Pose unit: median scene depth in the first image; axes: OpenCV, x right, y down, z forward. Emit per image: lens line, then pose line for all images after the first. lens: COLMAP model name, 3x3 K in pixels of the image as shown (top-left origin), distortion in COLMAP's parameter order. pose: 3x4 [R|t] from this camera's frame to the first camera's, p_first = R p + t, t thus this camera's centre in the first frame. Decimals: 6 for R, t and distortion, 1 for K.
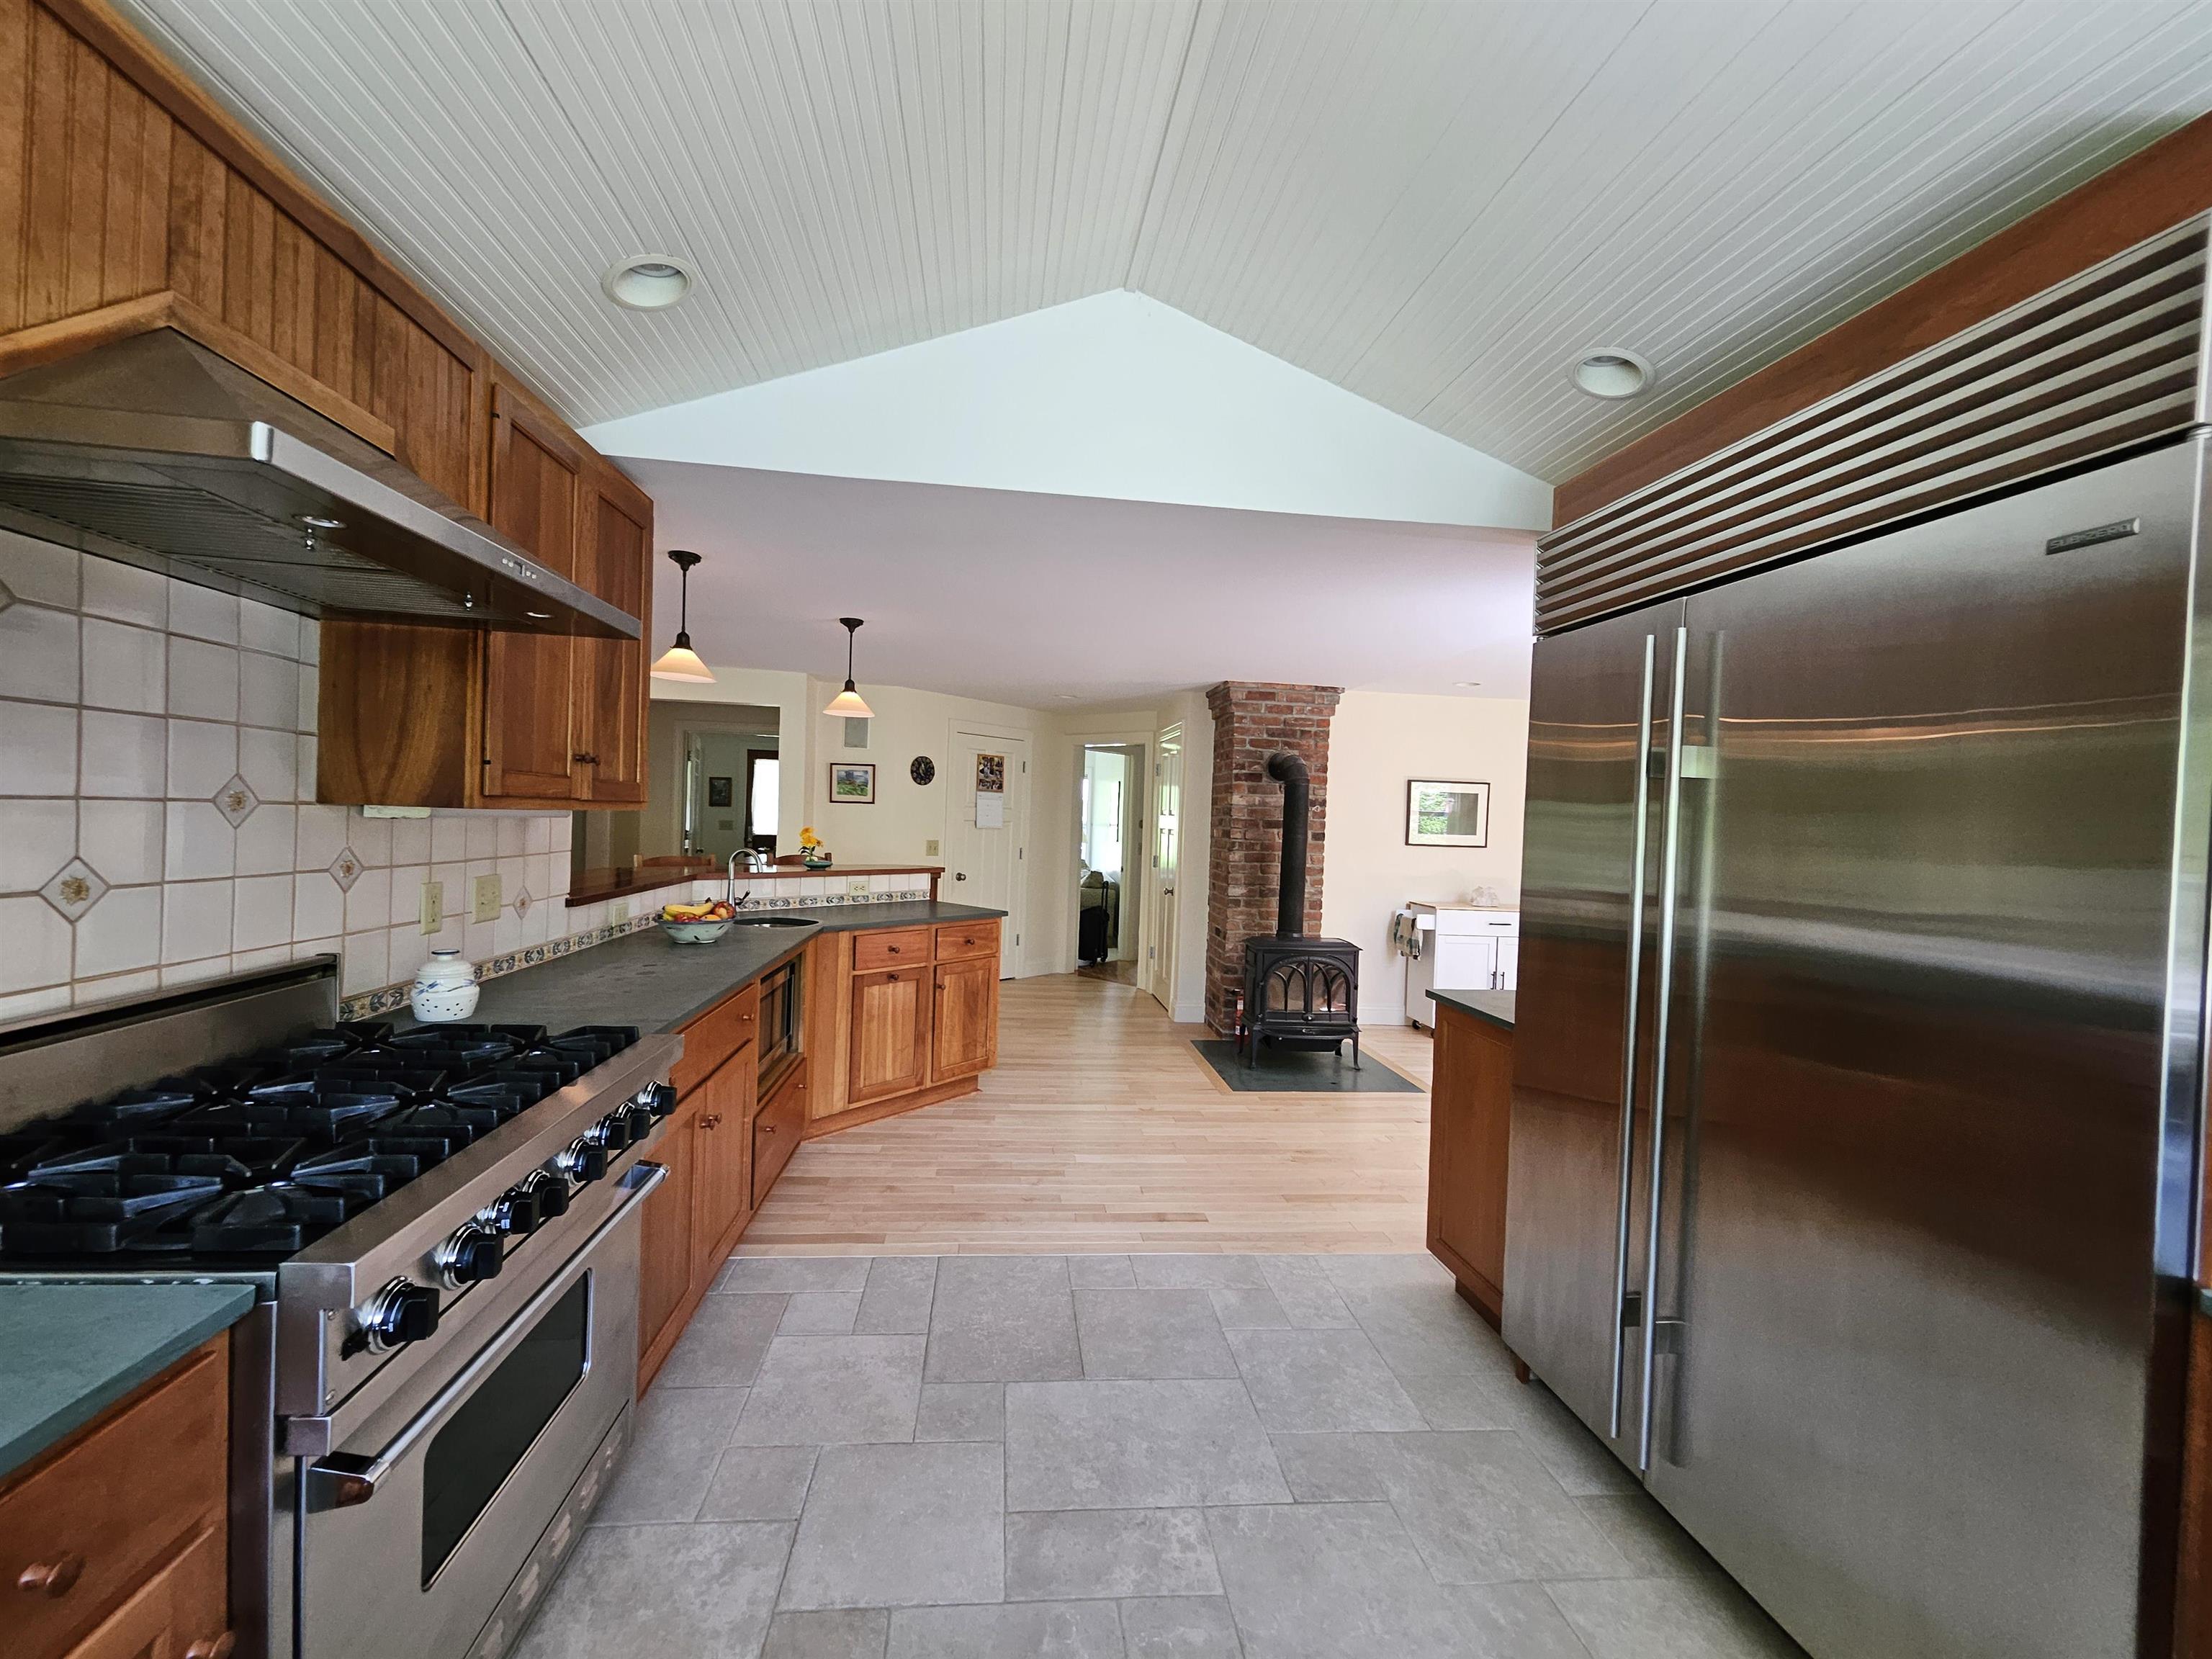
lens RADIAL K [[878.0, 0, 1076.6], [0, 878.0, 828.2], [0, 0, 1]] dist [0.004081, -0.002805]
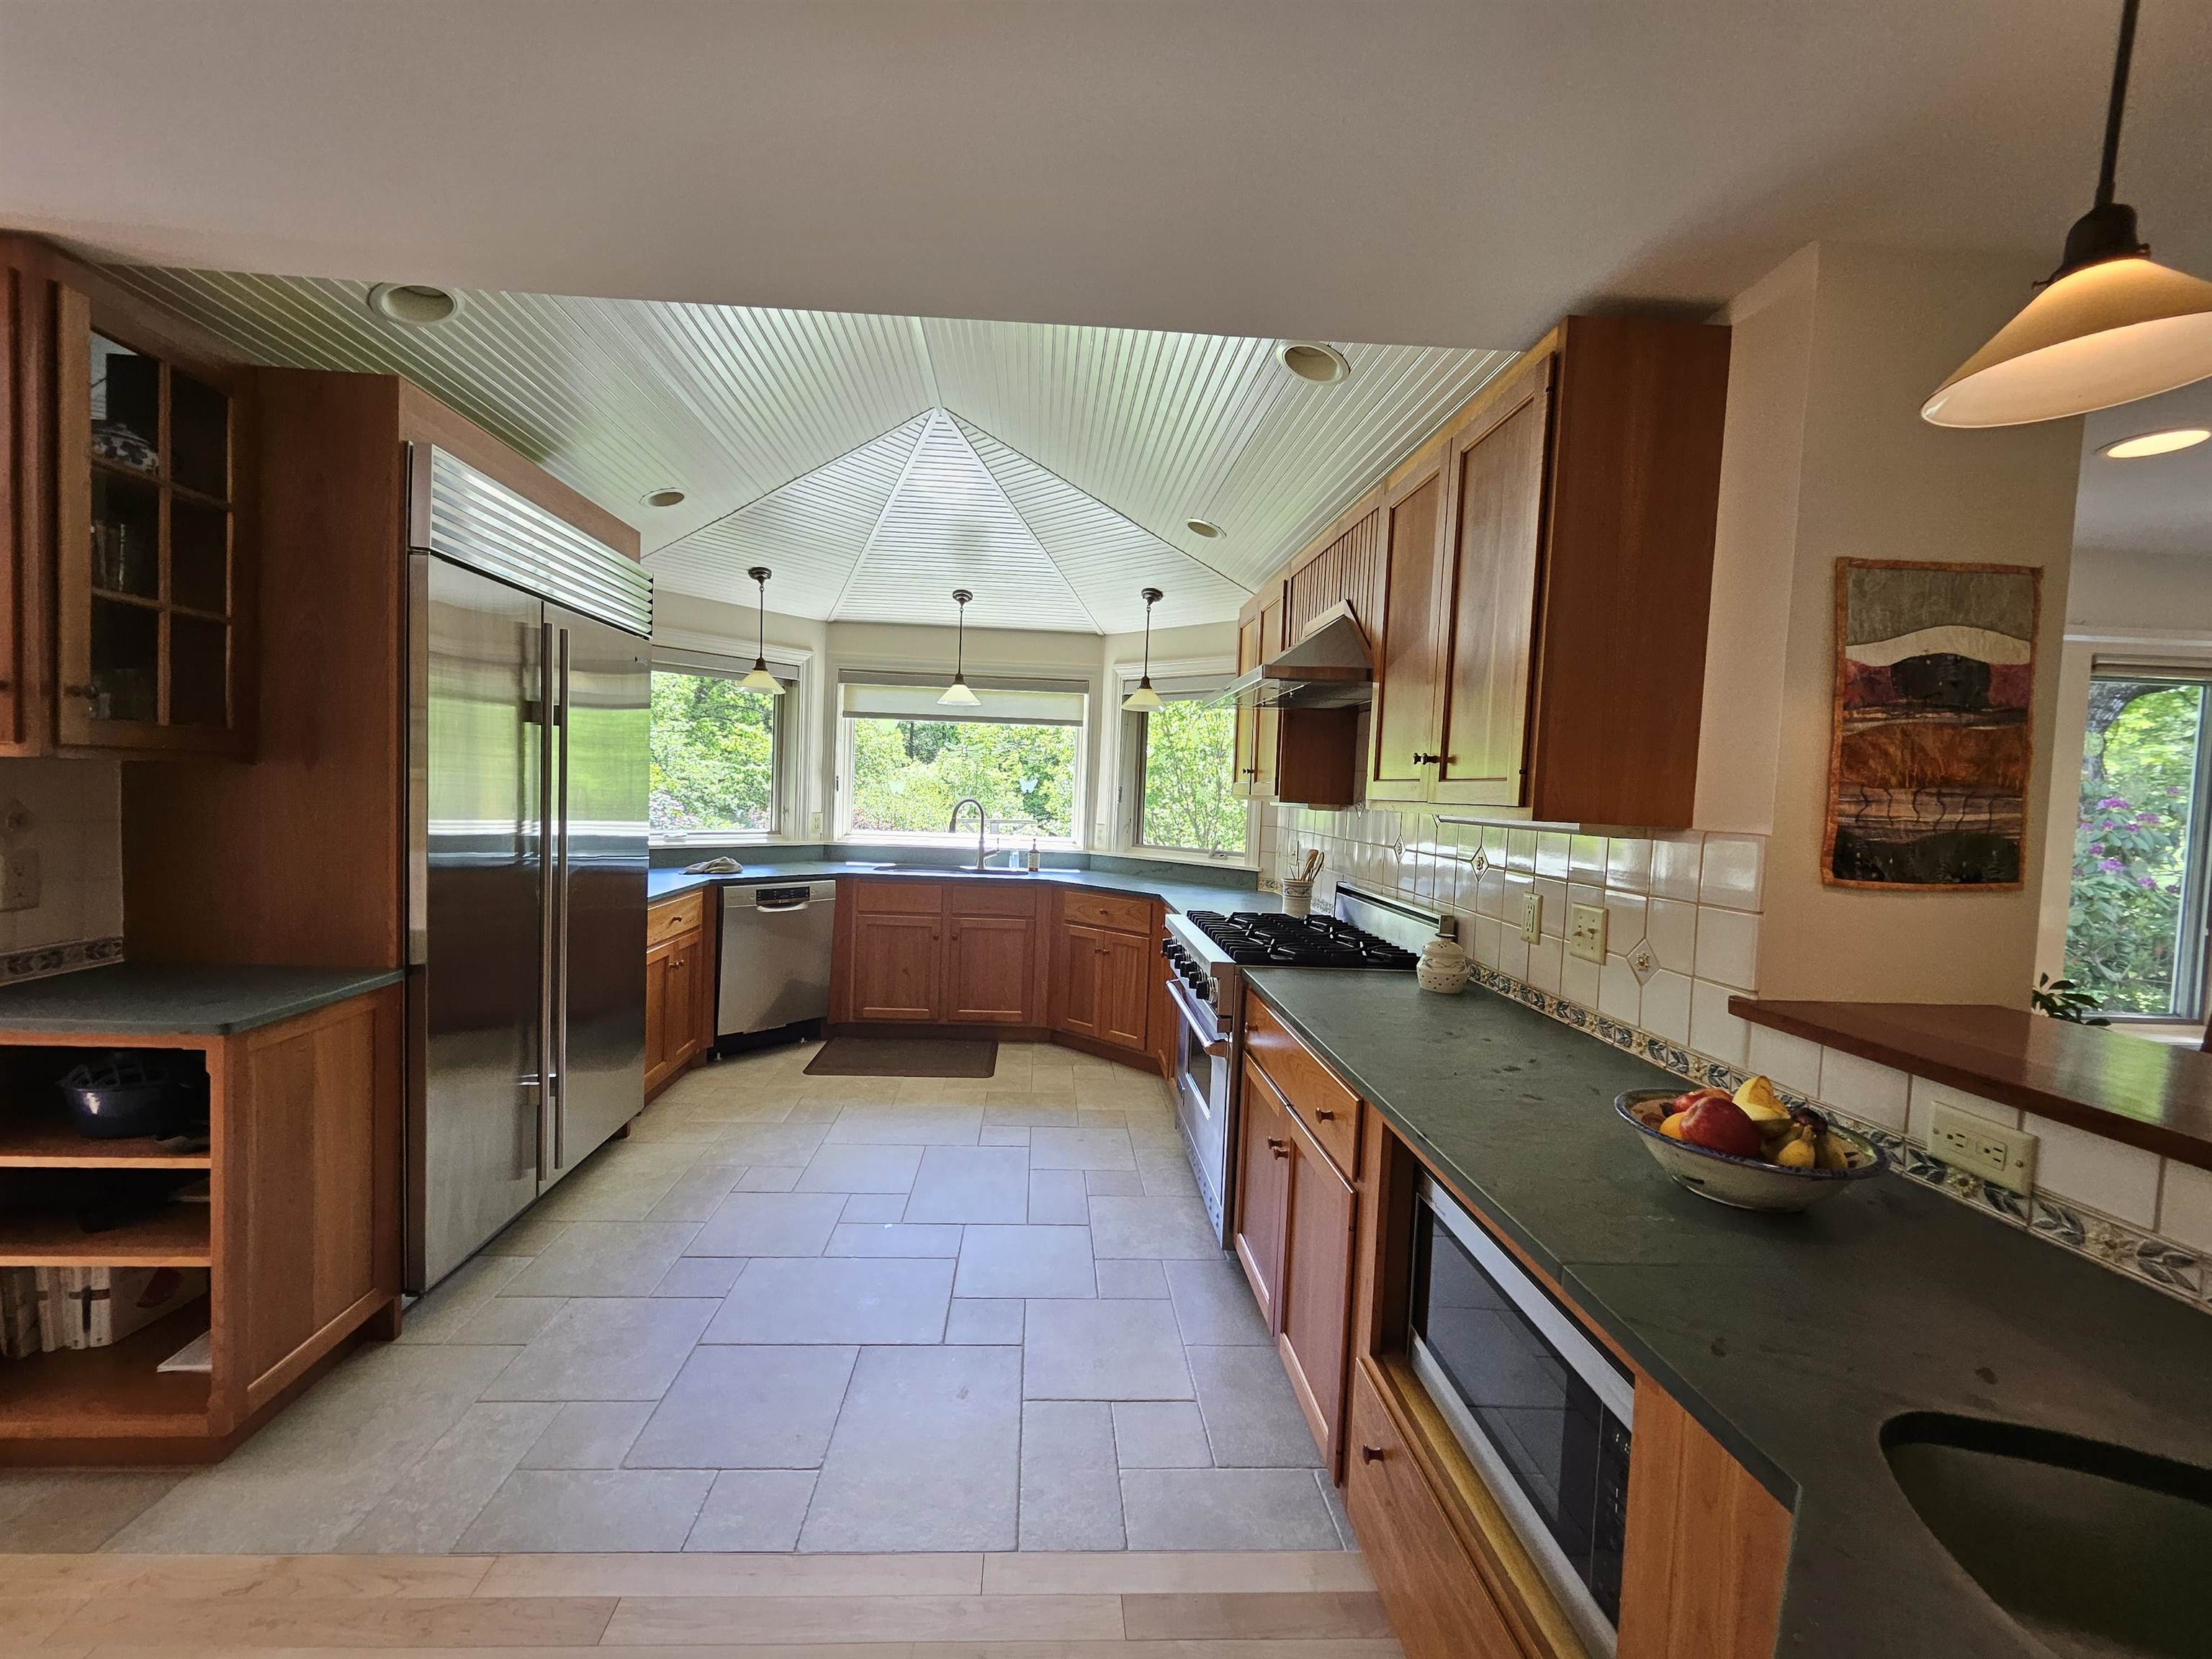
lens RADIAL K [[878.0, 0, 1078.5], [0, 878.0, 833.3], [0, 0, 1]] dist [0.004081, -0.002805]
pose [[-0.996833, -0.071422, 0.034982, -0.137418], [-0.069016, 0.995448, 0.065731, -0.022002], [-0.039518, 0.063109, -0.997224, 1.160527]]
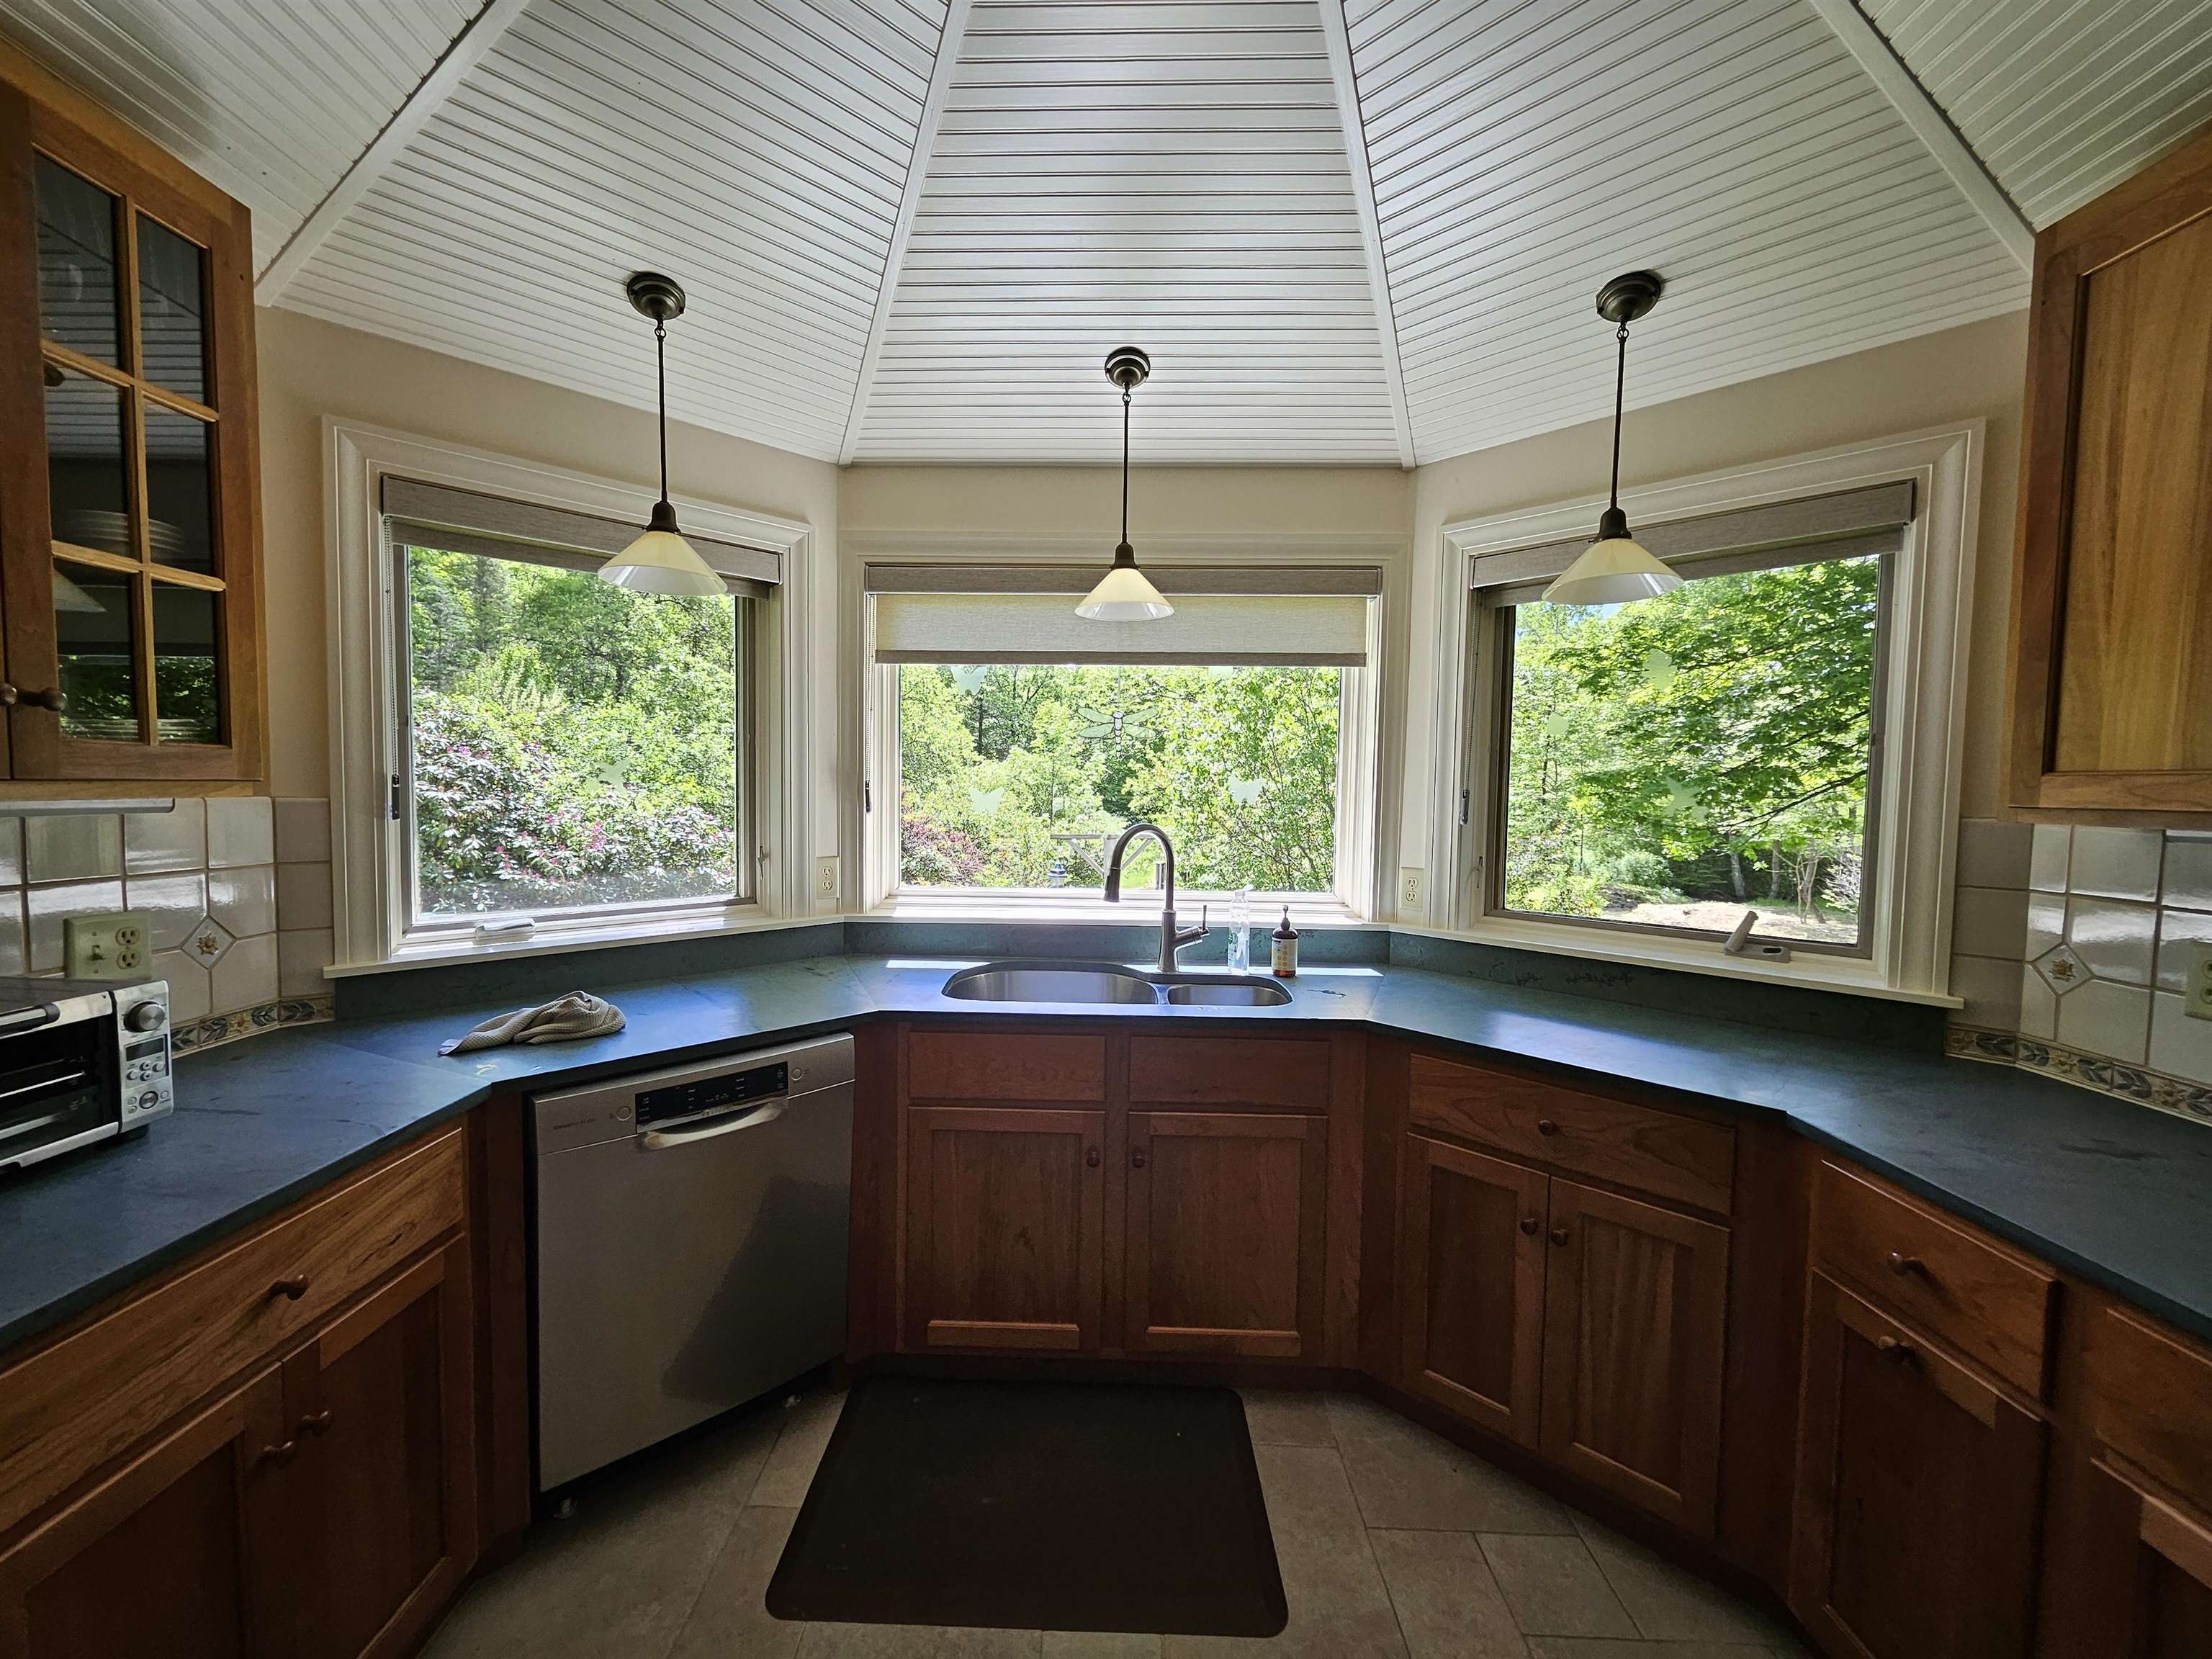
lens RADIAL K [[878.0, 0, 1063.7], [0, 878.0, 821.7], [0, 0, 1]] dist [0.004081, -0.002805]
pose [[-0.990482, -0.047413, 0.129222, 0.060035], [-0.039654, 0.997290, 0.061971, -0.012103], [-0.131810, 0.056257, -0.989677, 0.430705]]
